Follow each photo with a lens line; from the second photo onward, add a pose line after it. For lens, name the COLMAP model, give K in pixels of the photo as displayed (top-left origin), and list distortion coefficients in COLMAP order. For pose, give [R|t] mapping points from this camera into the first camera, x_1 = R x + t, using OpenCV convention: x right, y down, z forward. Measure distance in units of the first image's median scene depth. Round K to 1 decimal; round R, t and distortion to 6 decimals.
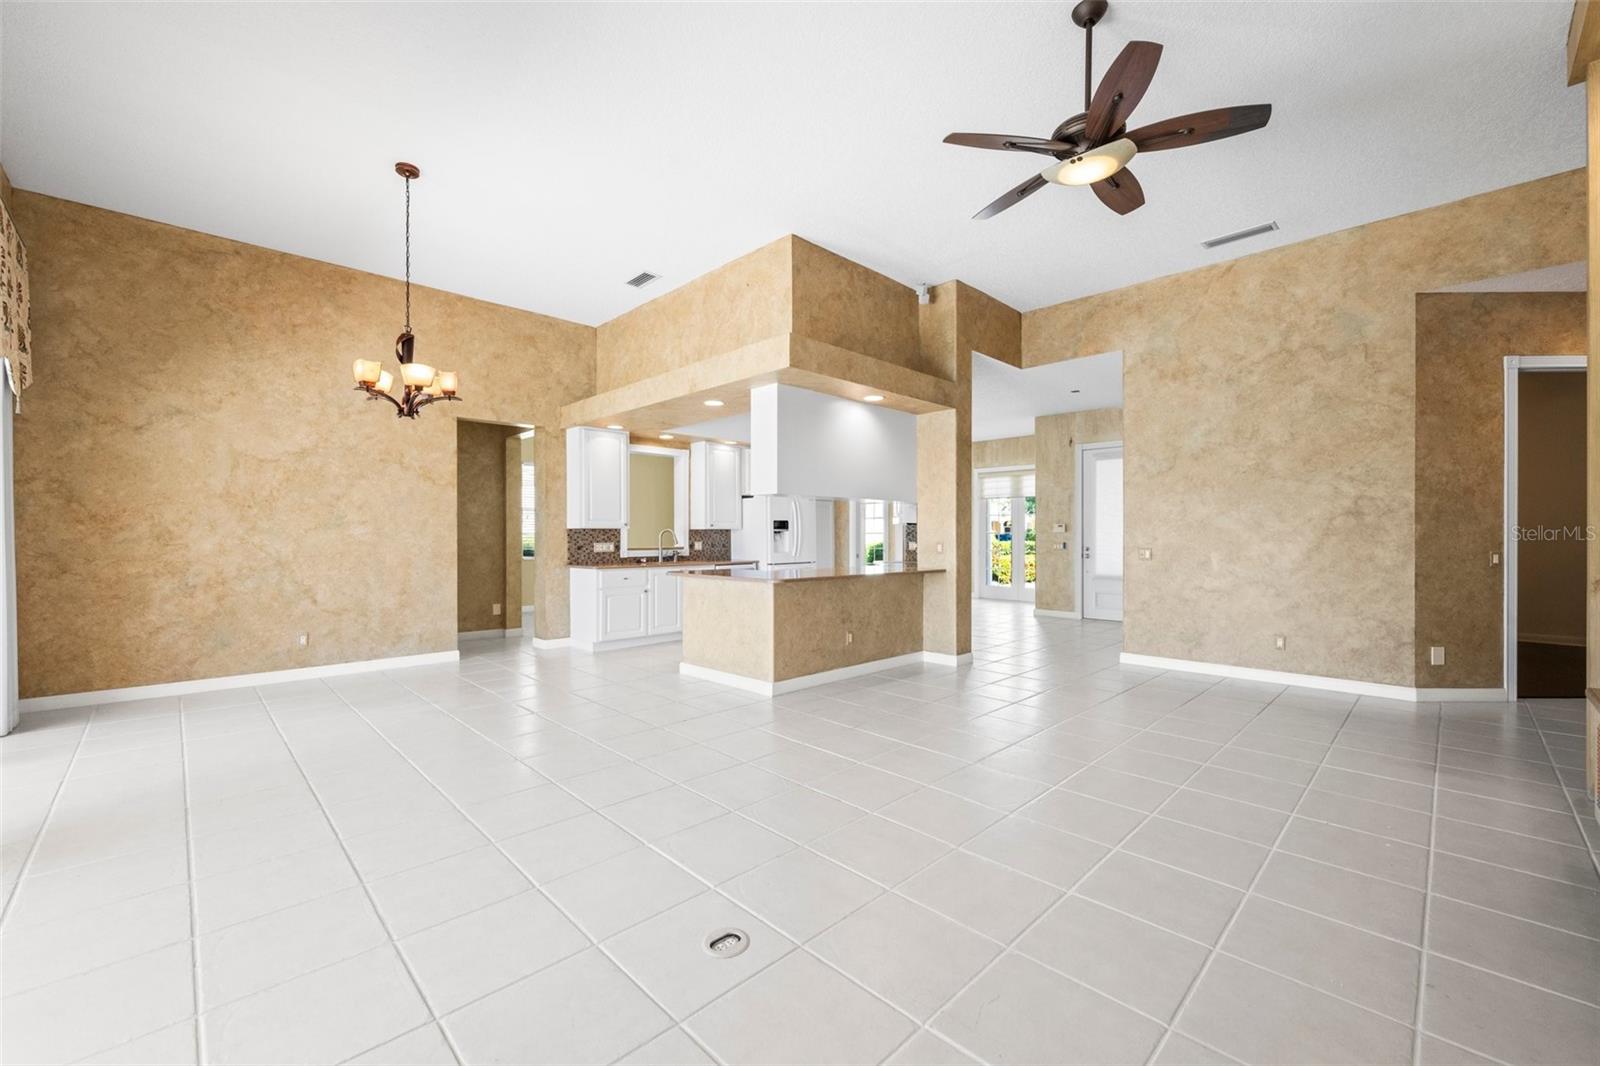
lens RADIAL K [[638.8, 0, 798.2], [0, 638.8, 539.1], [0, 0, 1]] dist [-0.001285, -0.000134]
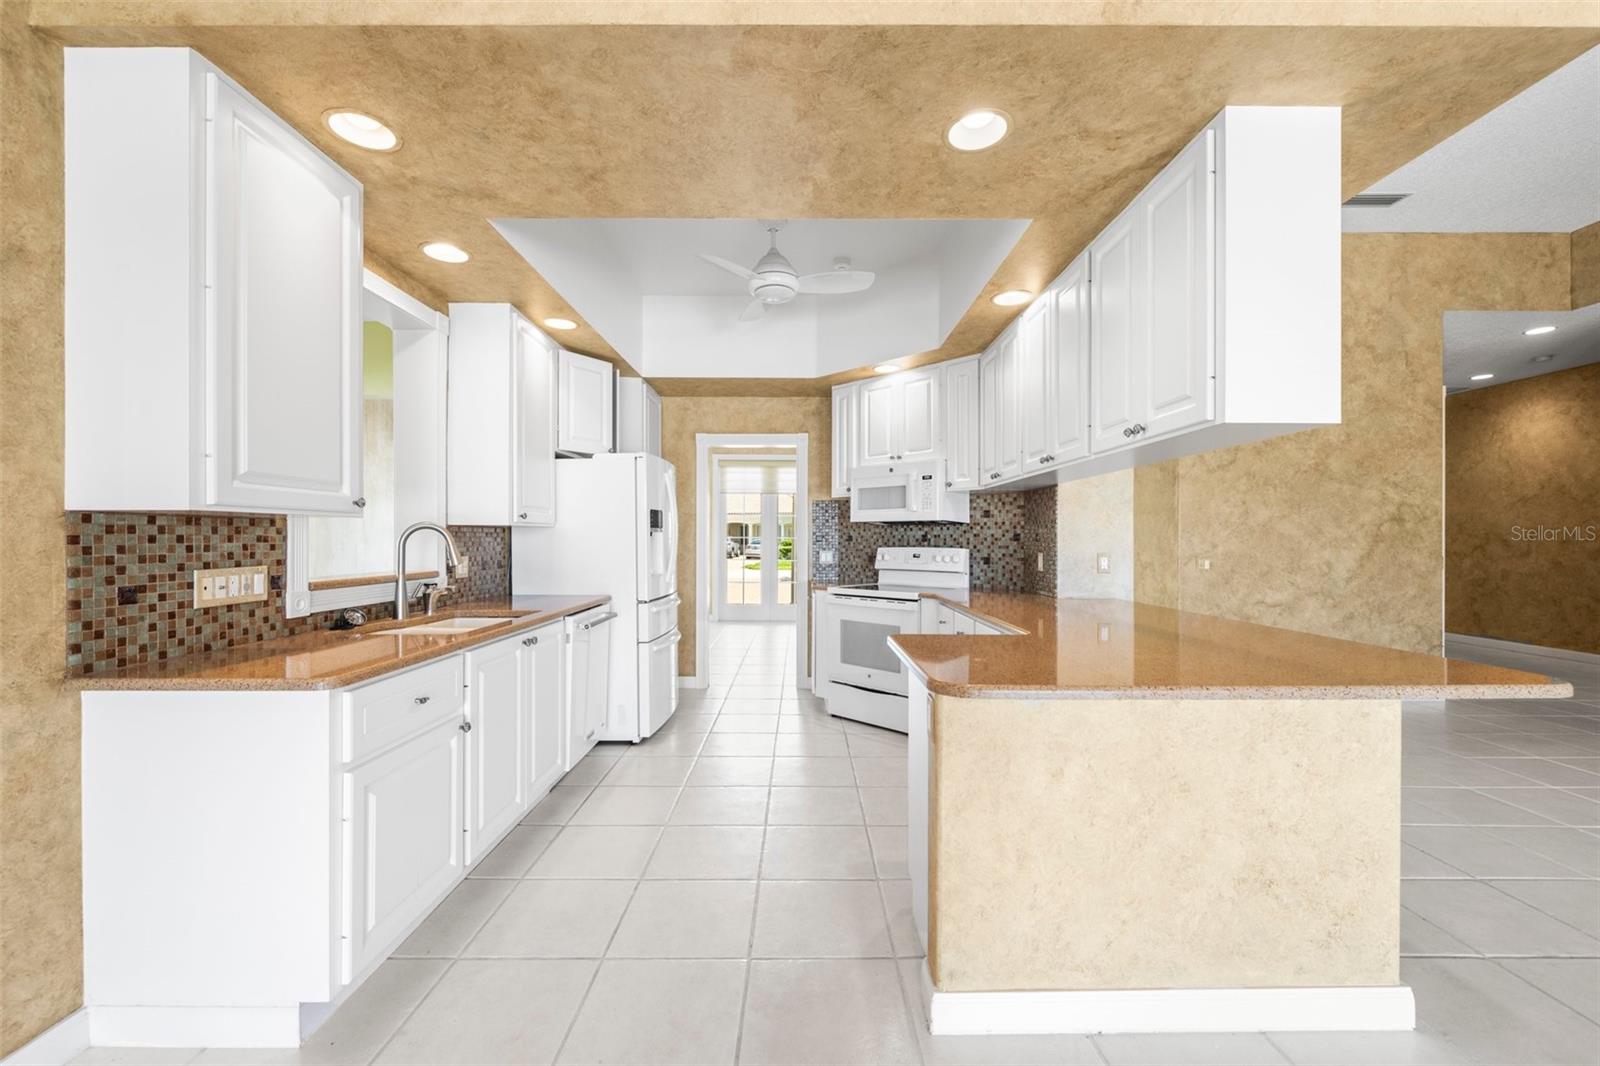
lens RADIAL K [[638.8, 0, 798.2], [0, 638.8, 539.1], [0, 0, 1]] dist [-0.001285, -0.000134]
pose [[0.700085, 0.002527, 0.714055, -0.459772], [0.002119, 0.999982, -0.005616, -0.006319], [-0.714057, 0.005445, 0.700067, 0.906518]]
